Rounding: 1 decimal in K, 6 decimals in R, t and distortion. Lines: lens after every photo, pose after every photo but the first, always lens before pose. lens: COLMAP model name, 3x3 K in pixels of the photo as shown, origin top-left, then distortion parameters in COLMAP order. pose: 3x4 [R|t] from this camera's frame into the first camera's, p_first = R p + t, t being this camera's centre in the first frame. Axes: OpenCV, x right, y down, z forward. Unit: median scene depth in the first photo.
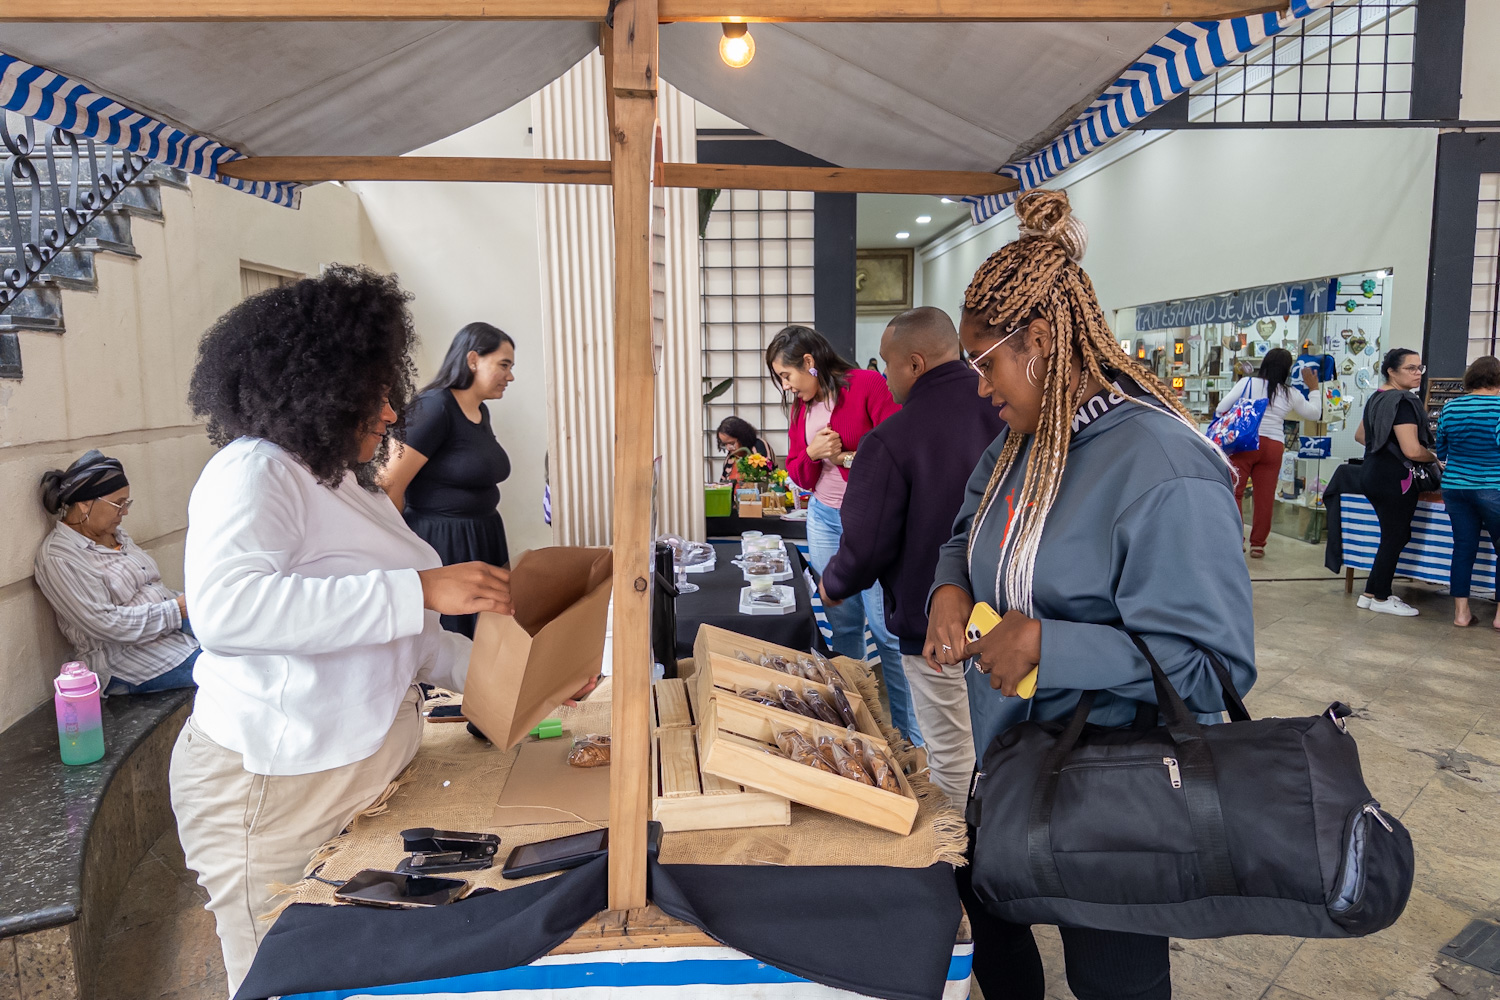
lens RADIAL K [[1016.1, 0, 742.9], [0, 1016.1, 521.5], [0, 0, 1]] dist [0.003528, -0.034787]
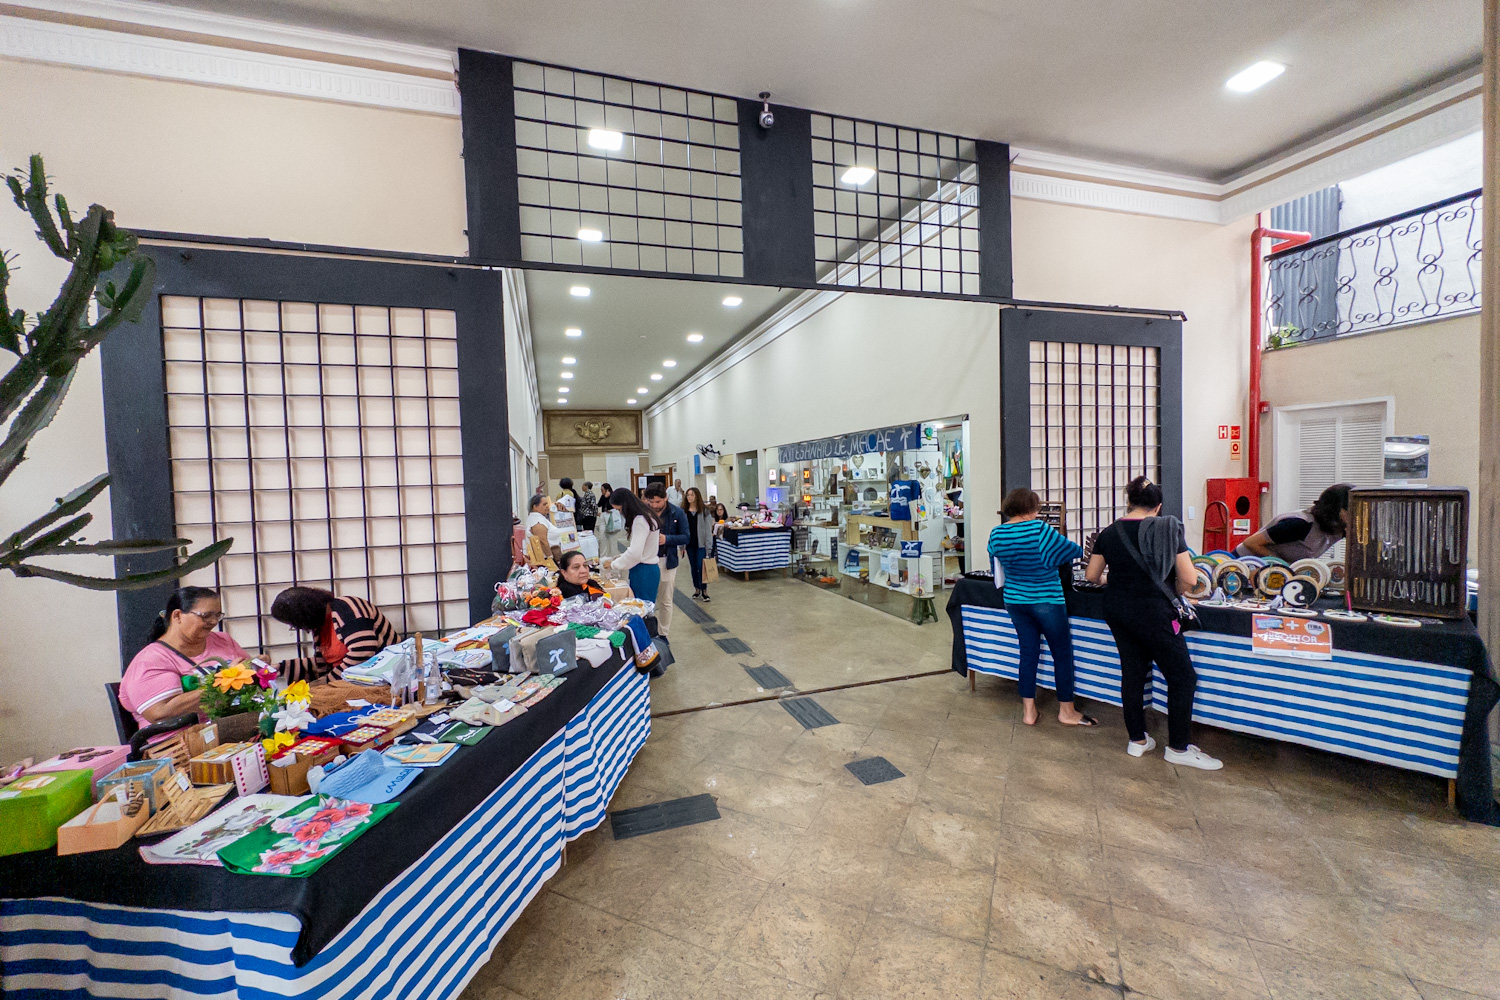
lens RADIAL K [[613.3, 0, 750.0], [0, 613.3, 500.0], [0, 0, 1]] dist [0.000634, -0.000003]
pose [[0.948982, -0.019845, 0.314706, 0.109487], [0.058320, 0.991846, -0.113316, -0.058282], [-0.309891, 0.125888, 0.942401, 0.297542]]
